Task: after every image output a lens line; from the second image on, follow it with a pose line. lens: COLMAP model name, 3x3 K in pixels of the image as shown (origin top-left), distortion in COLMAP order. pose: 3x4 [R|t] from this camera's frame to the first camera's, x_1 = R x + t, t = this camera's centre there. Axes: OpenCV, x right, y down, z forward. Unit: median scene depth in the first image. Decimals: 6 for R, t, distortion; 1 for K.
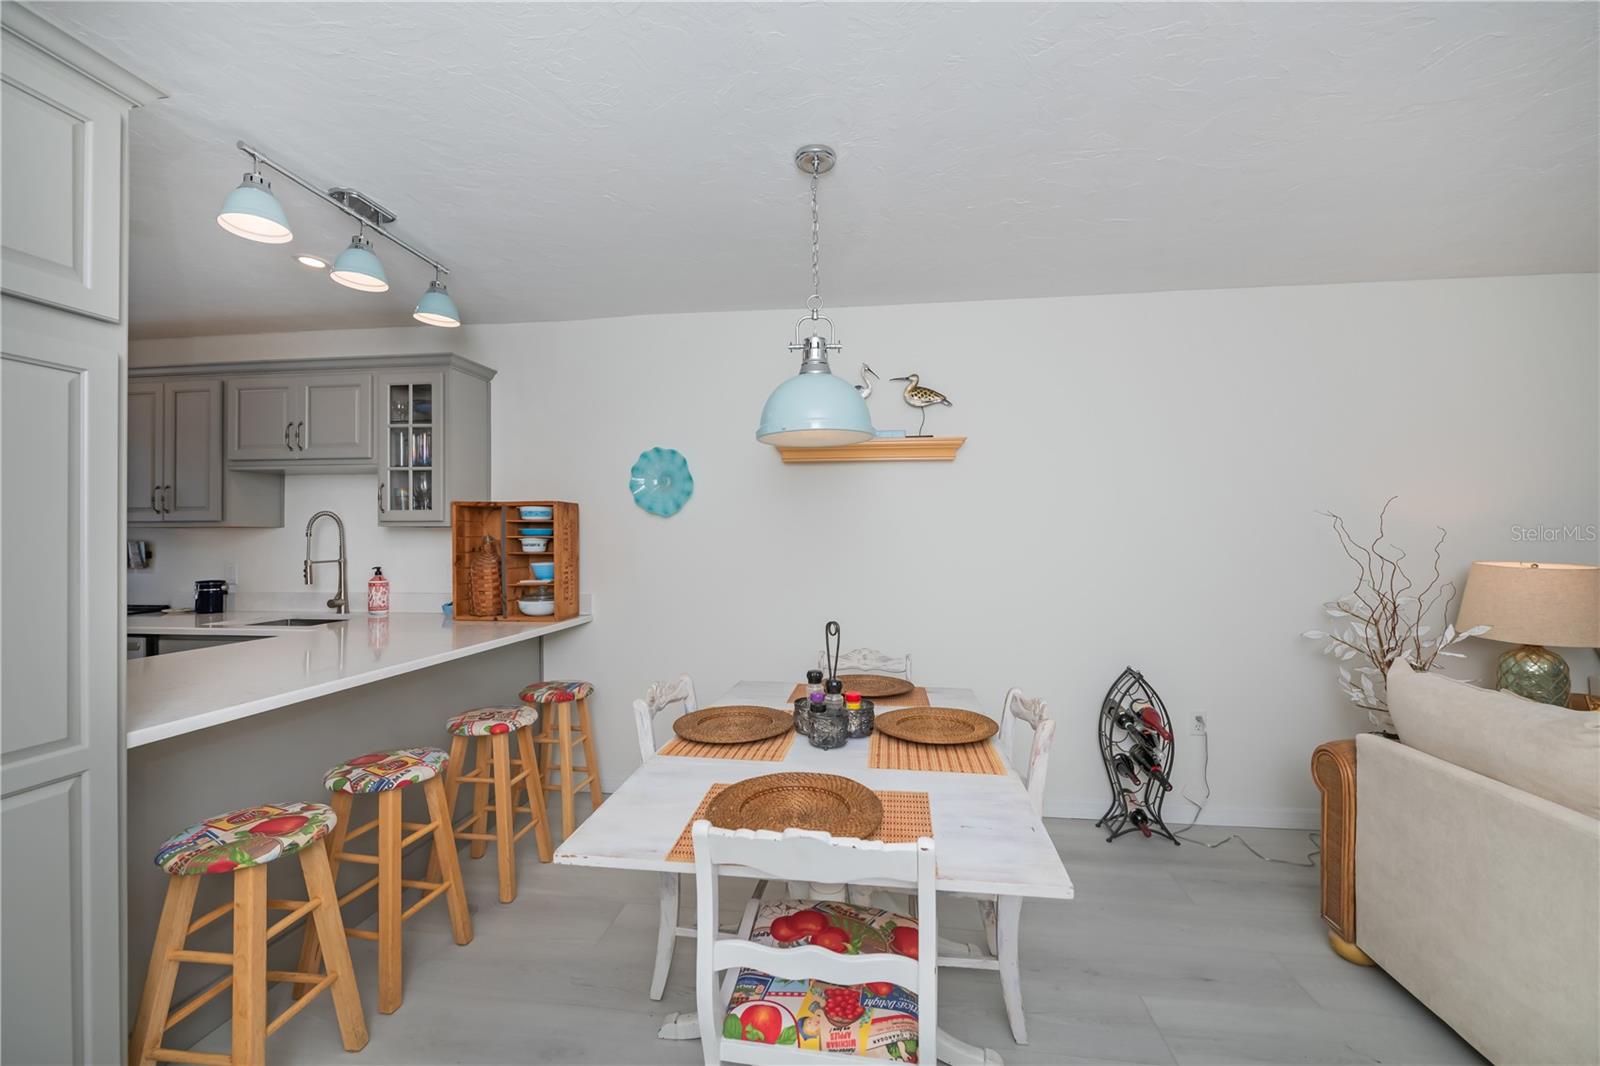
lens RADIAL K [[657.0, 0, 800.0], [0, 657.0, 533.0], [0, 0, 1]] dist [-0.002065, -0.000635]
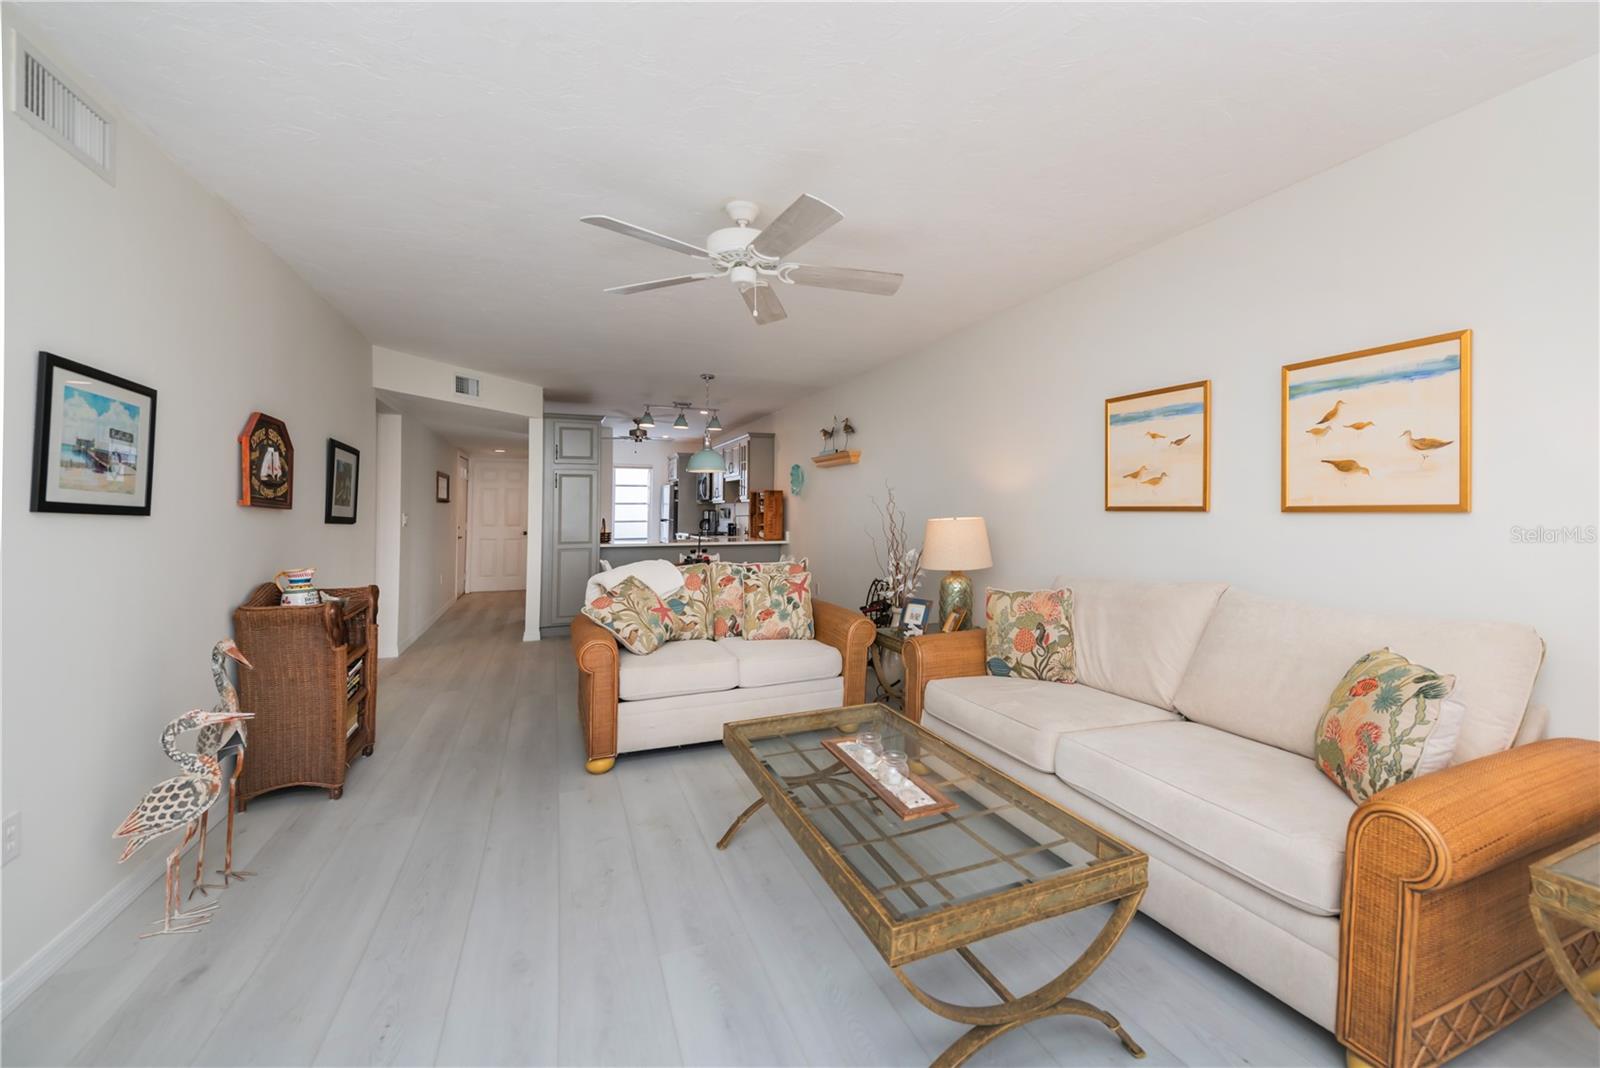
lens RADIAL K [[643.6, 0, 817.2], [0, 643.6, 494.8], [0, 0, 1]] dist [-0.001380, -0.000019]
pose [[0.498603, -0.021099, -0.866573, 2.381950], [0.002042, 0.999730, -0.023166, 0.028716], [0.866828, 0.009781, 0.498512, -0.032725]]
